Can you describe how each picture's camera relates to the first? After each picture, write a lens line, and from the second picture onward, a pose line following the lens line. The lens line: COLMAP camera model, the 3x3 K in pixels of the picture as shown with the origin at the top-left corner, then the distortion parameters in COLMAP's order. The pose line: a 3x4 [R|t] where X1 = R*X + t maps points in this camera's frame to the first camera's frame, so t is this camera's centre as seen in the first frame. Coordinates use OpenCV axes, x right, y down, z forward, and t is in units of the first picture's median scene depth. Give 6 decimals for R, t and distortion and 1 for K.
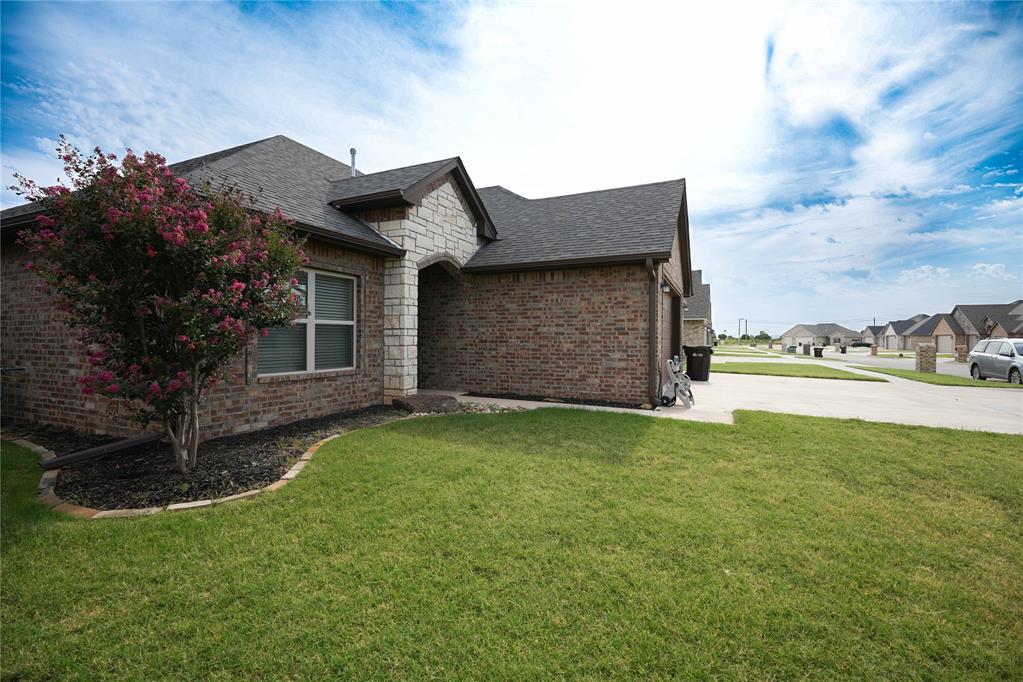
lens RADIAL K [[456.9, 0, 511.5], [0, 456.9, 341.0], [0, 0, 1]] dist [-0.018942, 0.009371]
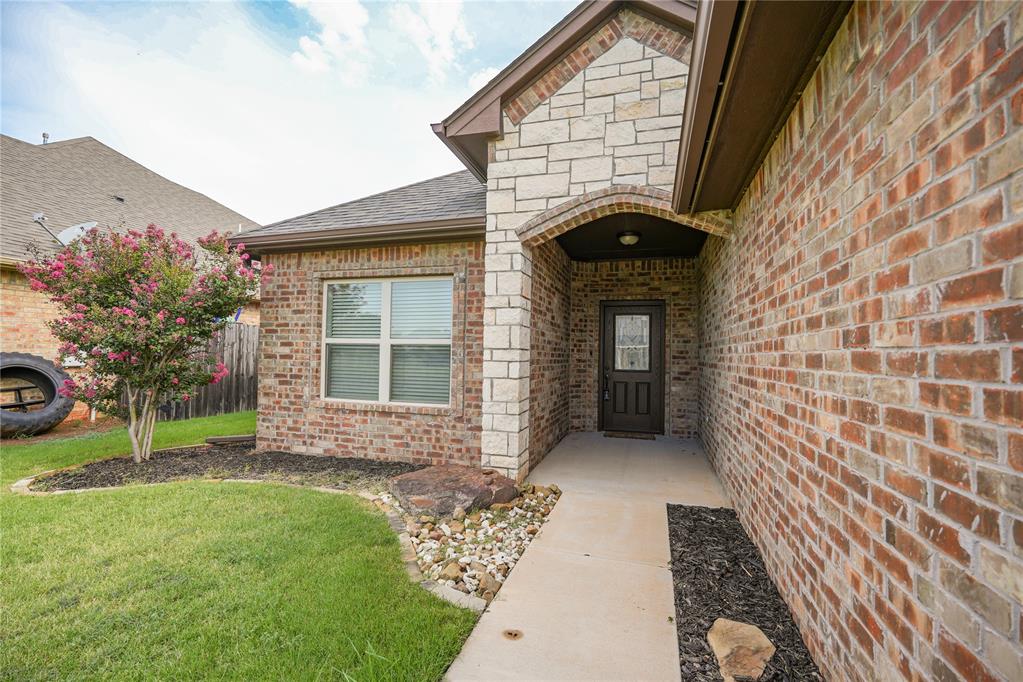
lens RADIAL K [[456.9, 0, 511.5], [0, 456.9, 341.0], [0, 0, 1]] dist [-0.018942, 0.009371]
pose [[0.129458, -0.031306, -0.991091, 0.345079], [-0.021993, 0.999165, -0.034434, -0.017447], [0.991341, 0.026255, 0.128661, 0.946834]]
